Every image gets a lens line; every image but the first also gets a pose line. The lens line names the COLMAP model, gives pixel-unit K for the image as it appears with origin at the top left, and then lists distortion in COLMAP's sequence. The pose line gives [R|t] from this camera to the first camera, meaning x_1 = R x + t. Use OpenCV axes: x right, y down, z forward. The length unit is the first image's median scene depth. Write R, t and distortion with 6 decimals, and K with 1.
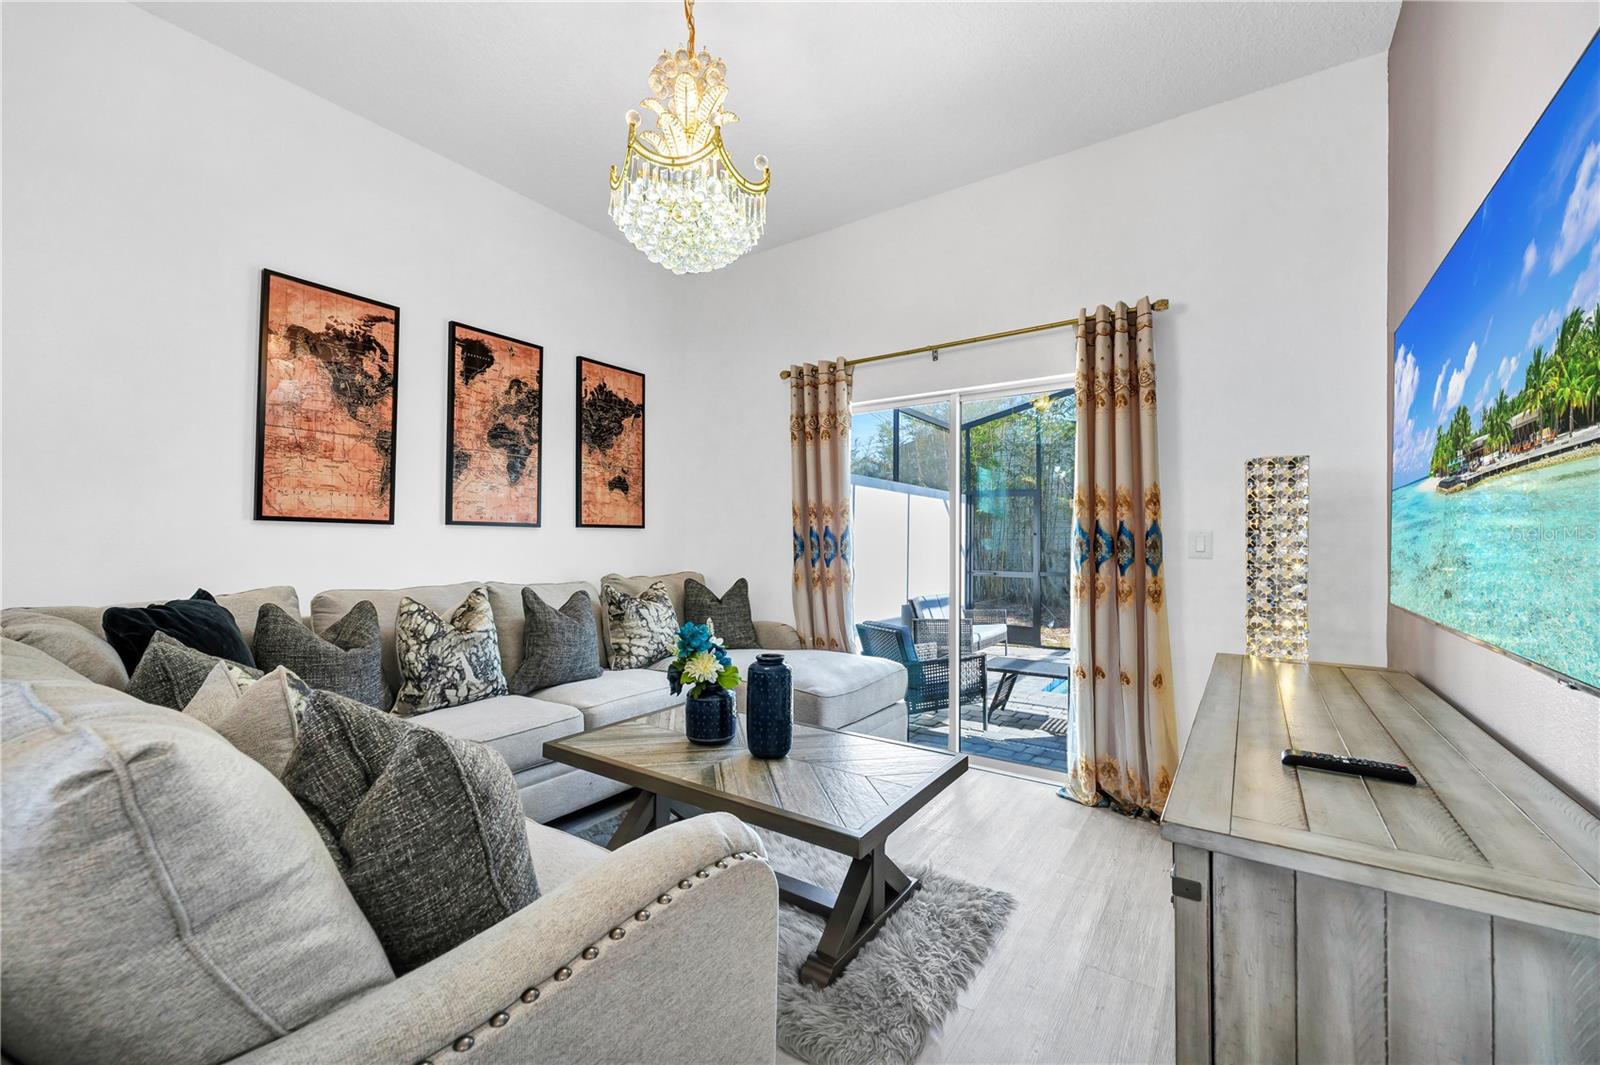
lens RADIAL K [[647.7, 0, 794.1], [0, 647.7, 537.5], [0, 0, 1]] dist [-0.001176, -0.000468]
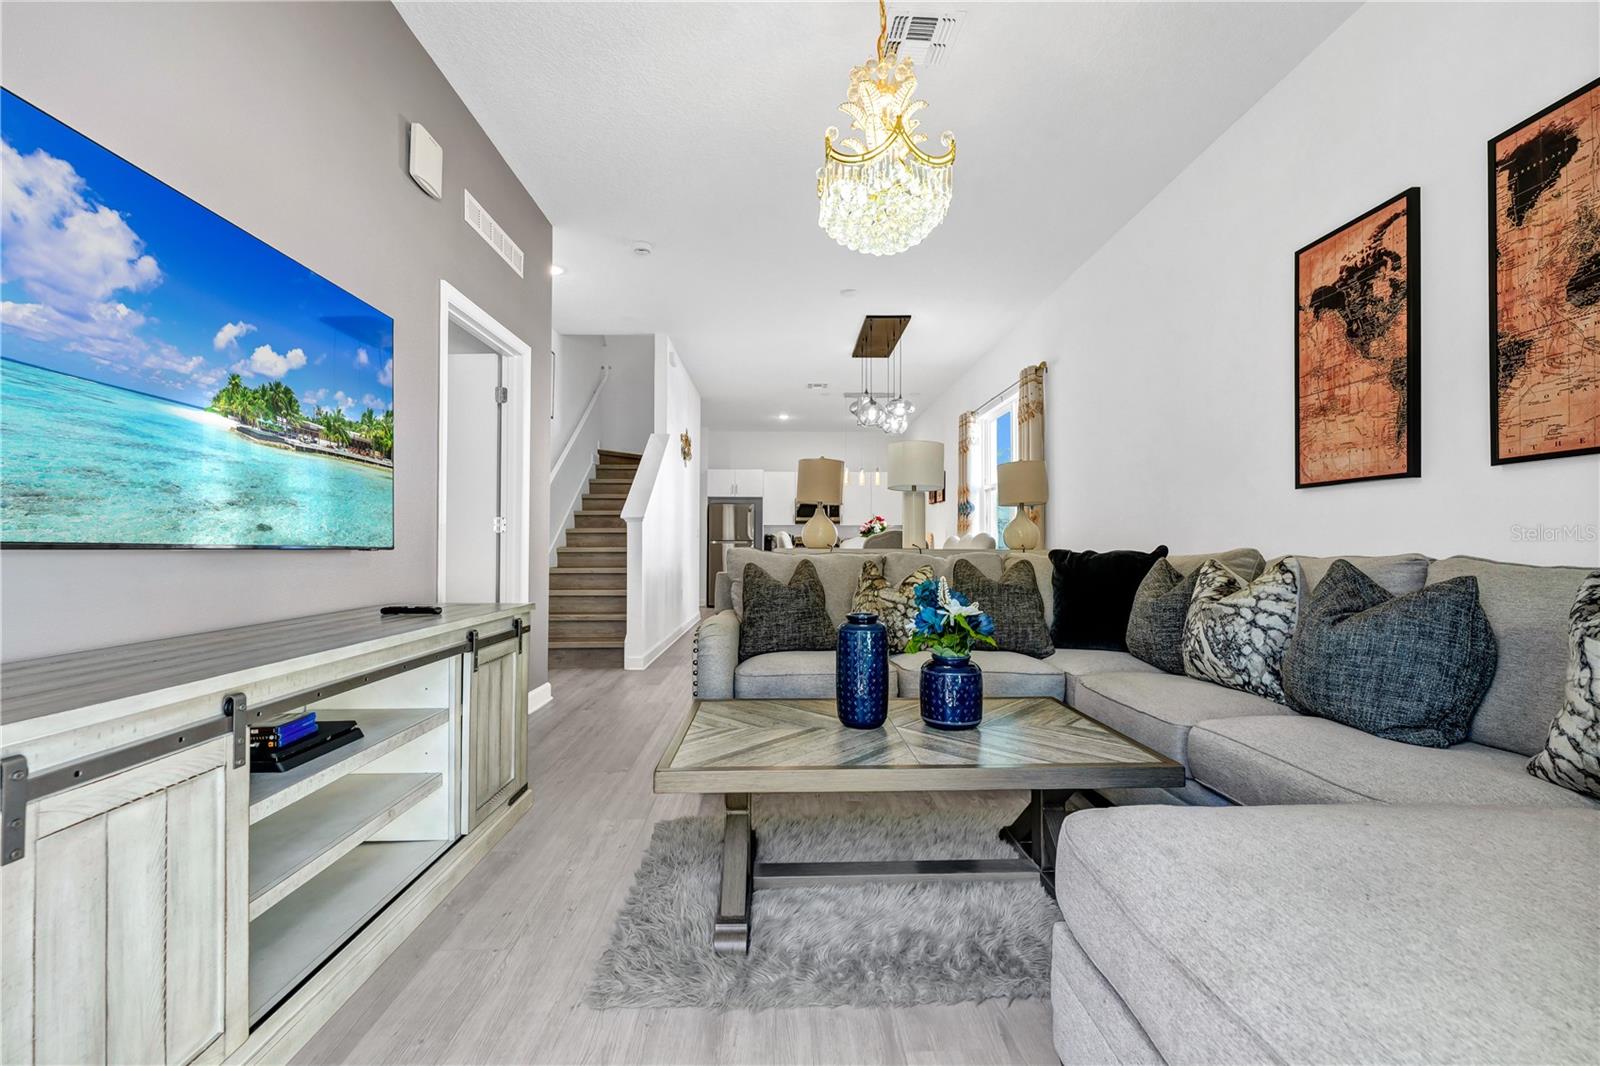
lens RADIAL K [[647.7, 0, 794.1], [0, 647.7, 538.0], [0, 0, 1]] dist [-0.001176, -0.000468]
pose [[-0.804247, -0.016274, -0.594072, 0.426745], [-0.000617, 0.999647, -0.026549, 0.075080], [0.594295, -0.020985, -0.803973, 1.236988]]
